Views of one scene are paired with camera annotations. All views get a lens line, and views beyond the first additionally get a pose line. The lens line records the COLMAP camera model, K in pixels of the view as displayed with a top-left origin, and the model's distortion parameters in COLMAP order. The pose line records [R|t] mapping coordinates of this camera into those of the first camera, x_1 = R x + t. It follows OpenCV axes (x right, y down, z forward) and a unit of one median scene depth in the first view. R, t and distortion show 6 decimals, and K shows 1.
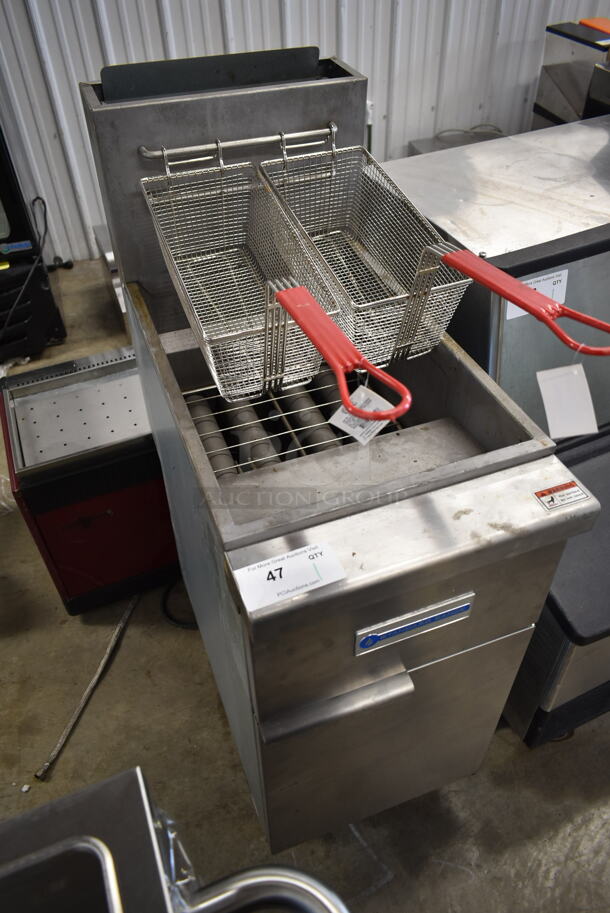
lens RADIAL K [[695.8, 0, 305.0], [0, 695.8, 456.5], [0, 0, 1]] dist [-0.002008, 0.005520]
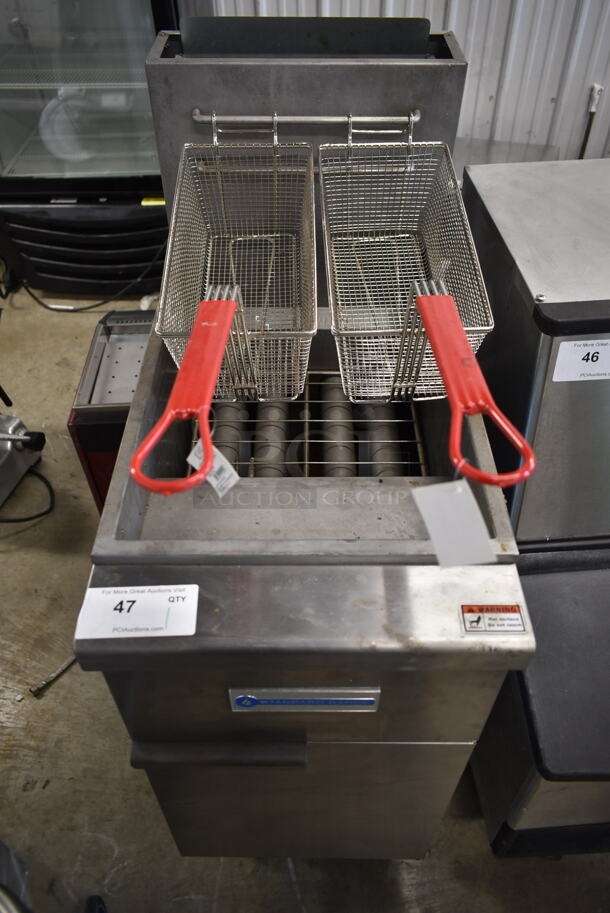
lens RADIAL K [[695.8, 0, 305.0], [0, 695.8, 456.5], [0, 0, 1]] dist [-0.002008, 0.005520]
pose [[0.933363, 0.261511, -0.245855, 0.238076], [-0.248732, 0.965074, 0.082246, -0.104107], [0.258776, -0.015613, 0.965811, 0.126646]]
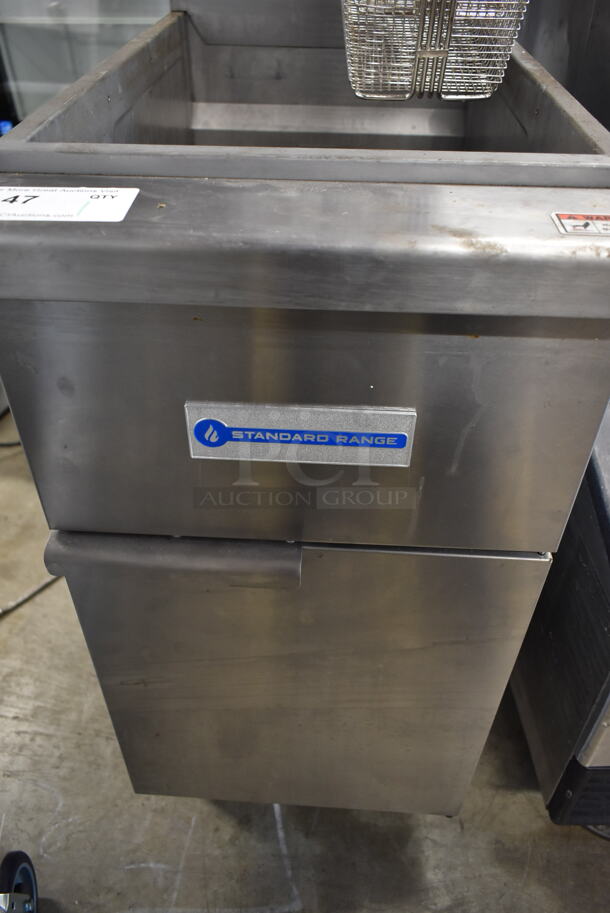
lens RADIAL K [[684.3, 0, 305.0], [0, 684.3, 456.5], [0, 0, 1]] dist [-0.004968, 0.000515]
pose [[0.913424, 0.271401, -0.303312, 0.274676], [-0.287380, 0.957780, -0.008430, 0.211773], [0.288218, 0.094866, 0.952854, 0.373977]]
